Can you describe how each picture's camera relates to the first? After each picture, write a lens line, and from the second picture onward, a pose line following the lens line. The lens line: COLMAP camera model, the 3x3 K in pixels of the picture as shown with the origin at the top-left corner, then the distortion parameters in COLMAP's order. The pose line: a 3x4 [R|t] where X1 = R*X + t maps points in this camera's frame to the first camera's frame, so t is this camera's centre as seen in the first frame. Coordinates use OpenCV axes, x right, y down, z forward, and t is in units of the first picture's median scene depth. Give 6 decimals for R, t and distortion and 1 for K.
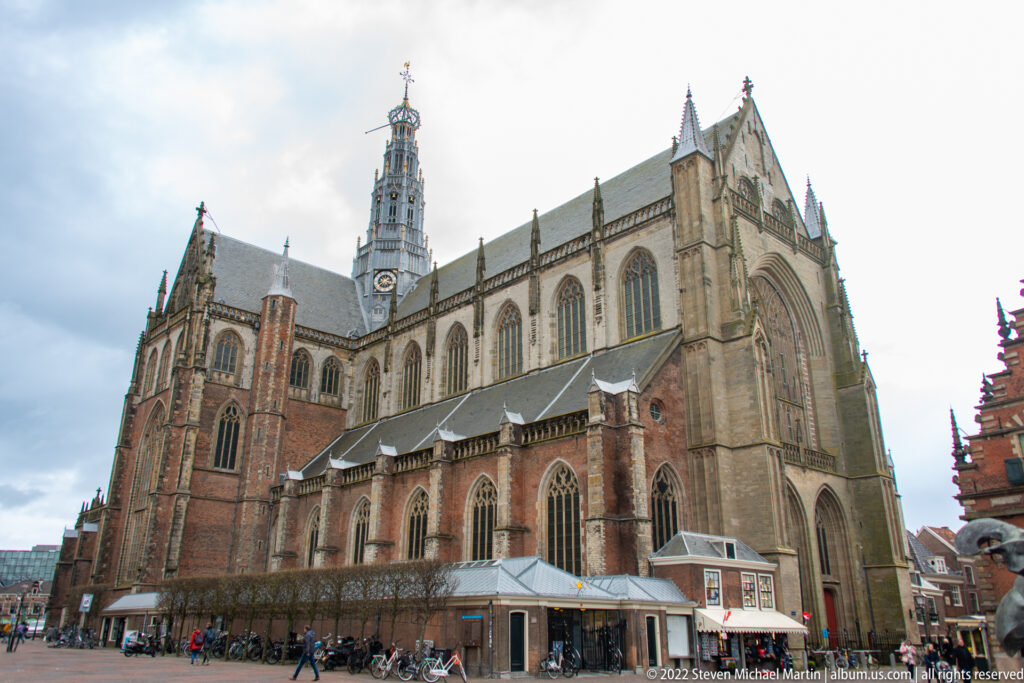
lens RADIAL K [[795.8, 0, 512.5], [0, 795.8, 342.1], [0, 0, 1]] dist [0.026108, 0.001222]
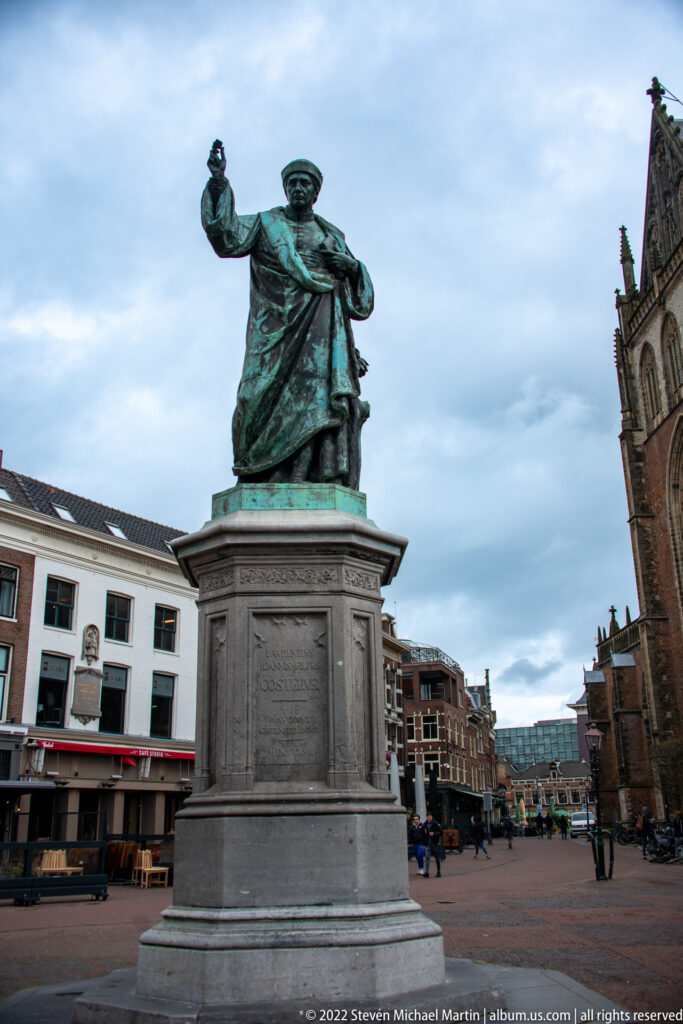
lens RADIAL K [[964.7, 0, 341.4], [0, 964.7, 512.7], [0, 0, 1]] dist [-0.000704, 0.000000]
pose [[0.756001, -0.223111, -0.615372, -0.208455], [0.245420, 0.968152, -0.049511, 0.104827], [0.606820, -0.113594, 0.786680, 0.301120]]
